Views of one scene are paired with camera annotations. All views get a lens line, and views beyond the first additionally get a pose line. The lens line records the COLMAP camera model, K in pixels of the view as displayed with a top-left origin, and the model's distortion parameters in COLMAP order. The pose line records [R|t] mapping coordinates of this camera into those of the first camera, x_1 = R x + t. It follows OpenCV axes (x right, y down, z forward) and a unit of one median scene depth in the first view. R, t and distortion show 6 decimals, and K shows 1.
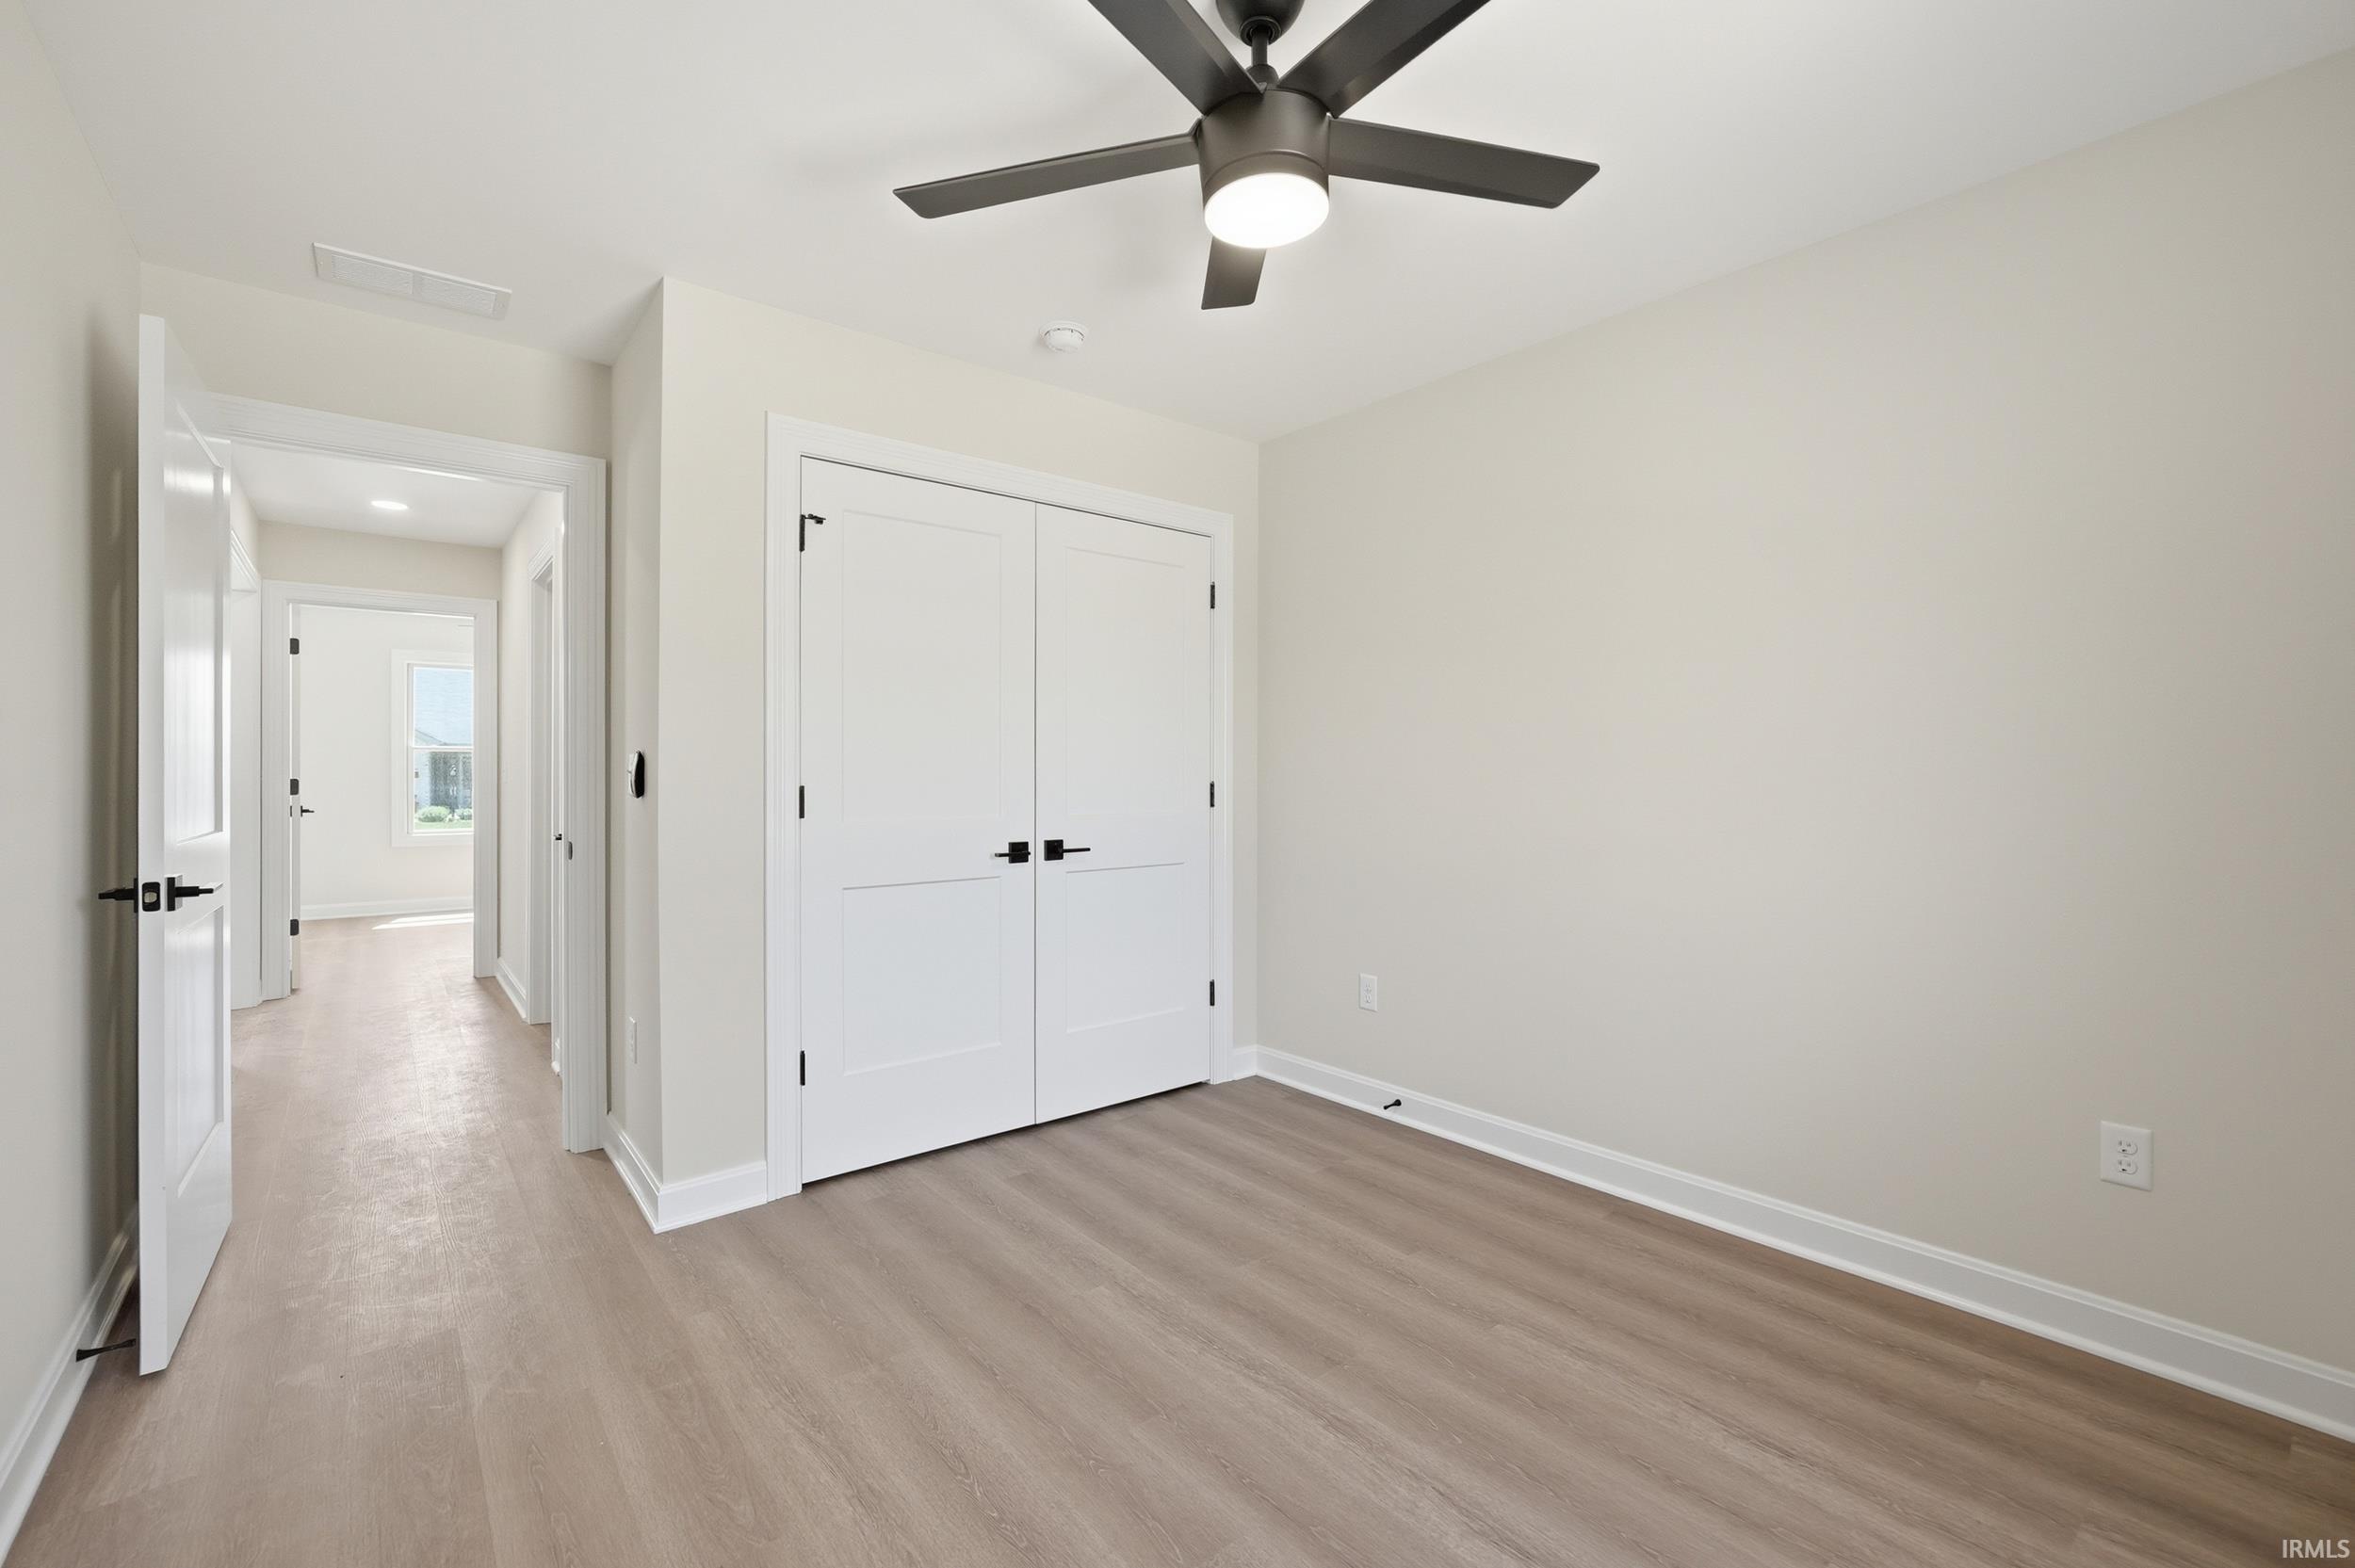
lens RADIAL K [[1011.8, 0, 1183.7], [0, 1011.8, 783.9], [0, 0, 1]] dist [-0.015718, 0.005054]
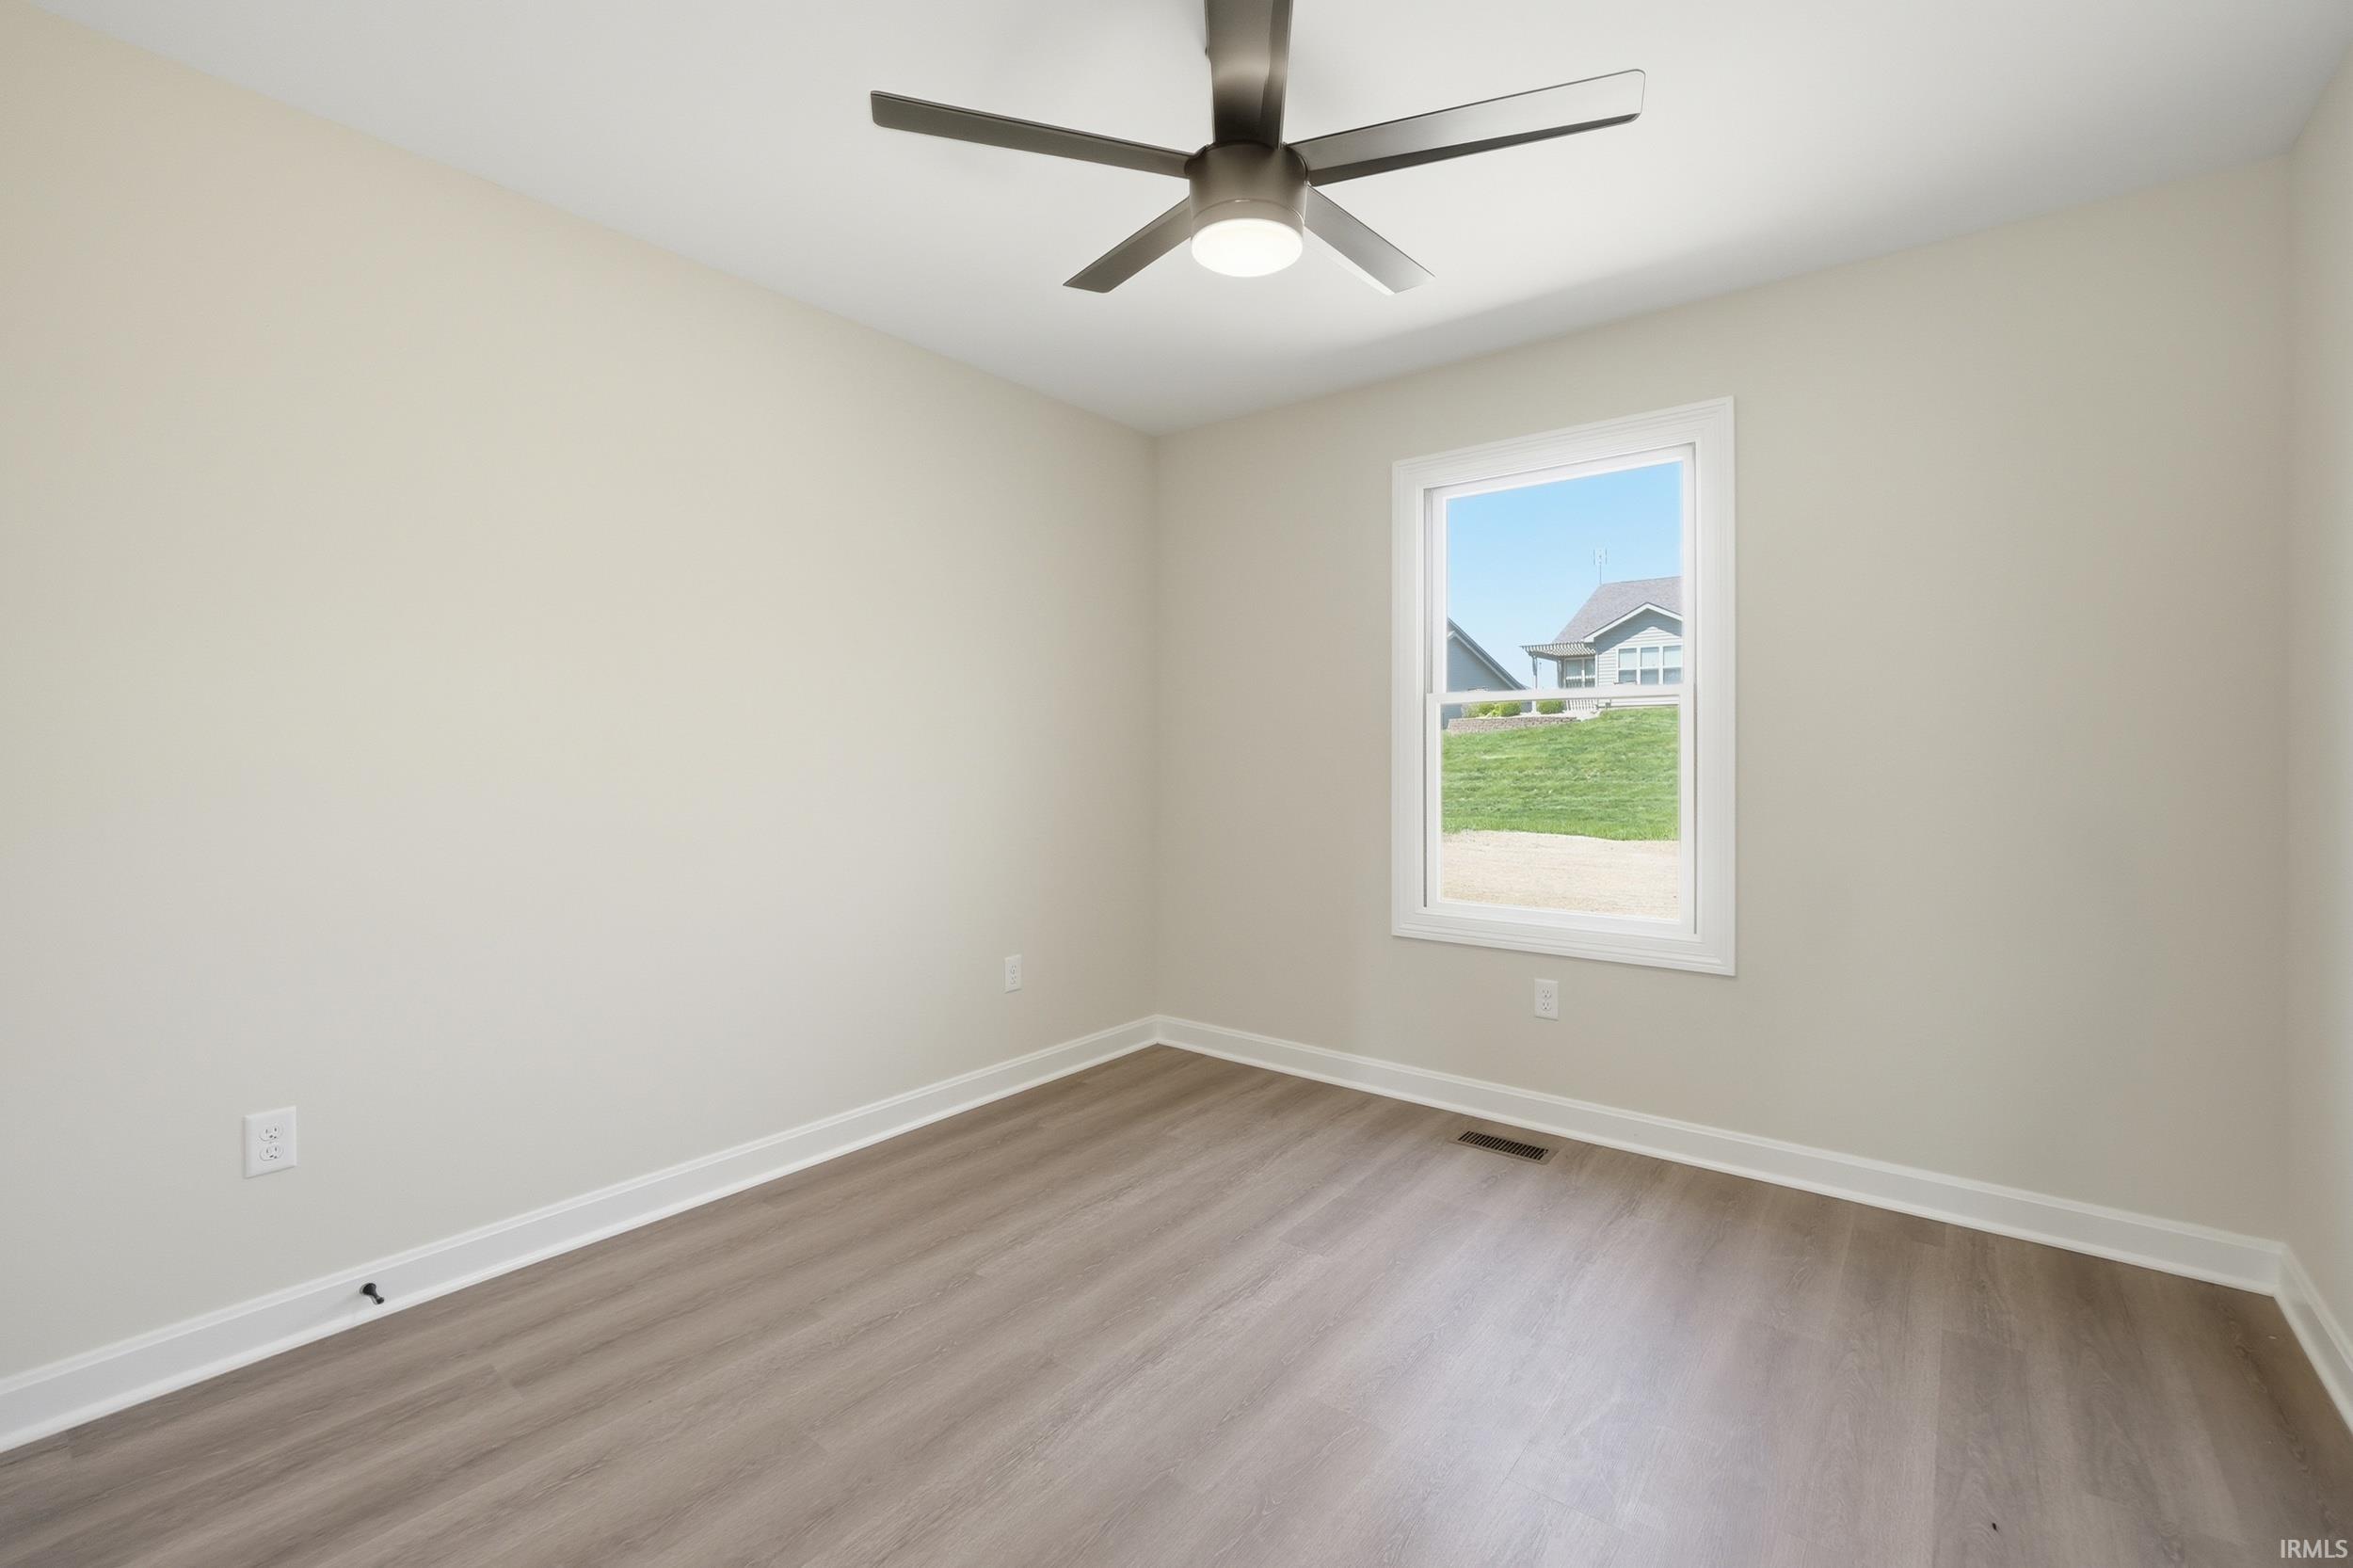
lens RADIAL K [[1011.1, 0, 1182.7], [0, 1011.1, 778.5], [0, 0, 1]] dist [-0.015718, 0.005054]
pose [[-0.218082, -0.024014, 0.975635, -0.728762], [0.012351, 0.999549, 0.027363, -0.007019], [-0.975852, 0.018017, -0.217687, 0.976277]]
